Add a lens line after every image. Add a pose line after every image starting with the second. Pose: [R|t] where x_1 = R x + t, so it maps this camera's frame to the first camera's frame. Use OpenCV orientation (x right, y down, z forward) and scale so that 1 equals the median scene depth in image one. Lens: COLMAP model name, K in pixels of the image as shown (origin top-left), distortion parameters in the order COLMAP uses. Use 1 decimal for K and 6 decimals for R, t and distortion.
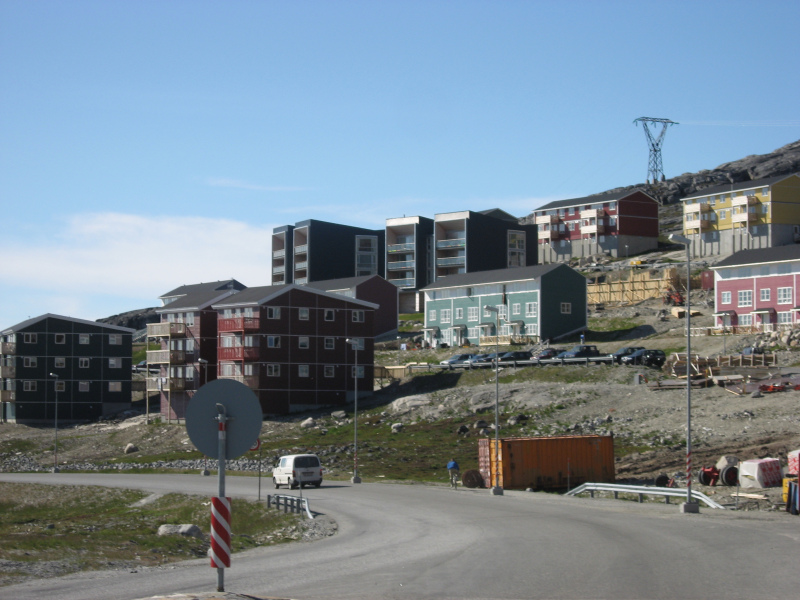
lens RADIAL K [[1968.5, 0, 400.0], [0, 1968.5, 300.0], [0, 0, 1]] dist [-0.062626, -0.173693]
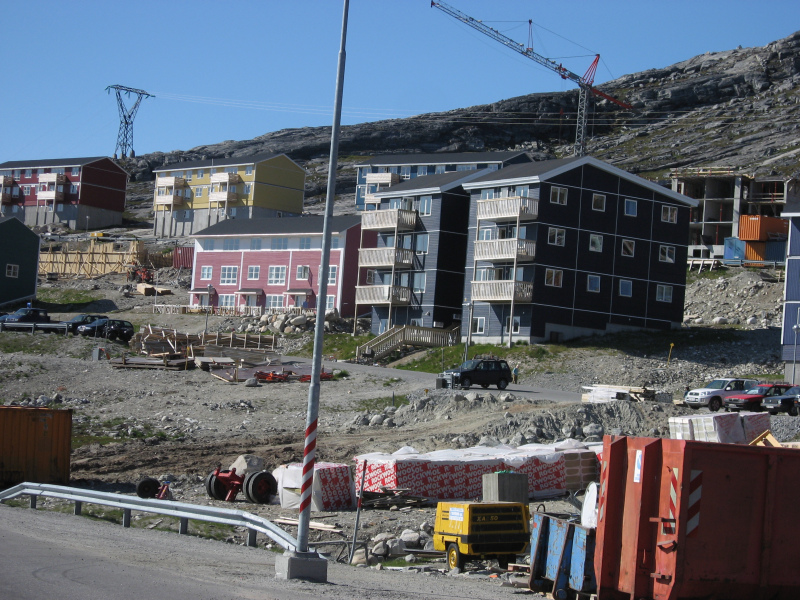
lens RADIAL K [[2010.2, 0, 400.0], [0, 2010.2, 300.0], [0, 0, 1]] dist [-0.063665, -0.221953]
pose [[0.958122, 0.090944, 0.271534, 0.013999], [-0.090794, 0.995783, -0.013141, 0.014692], [-0.271584, -0.012063, 0.962339, 0.158550]]
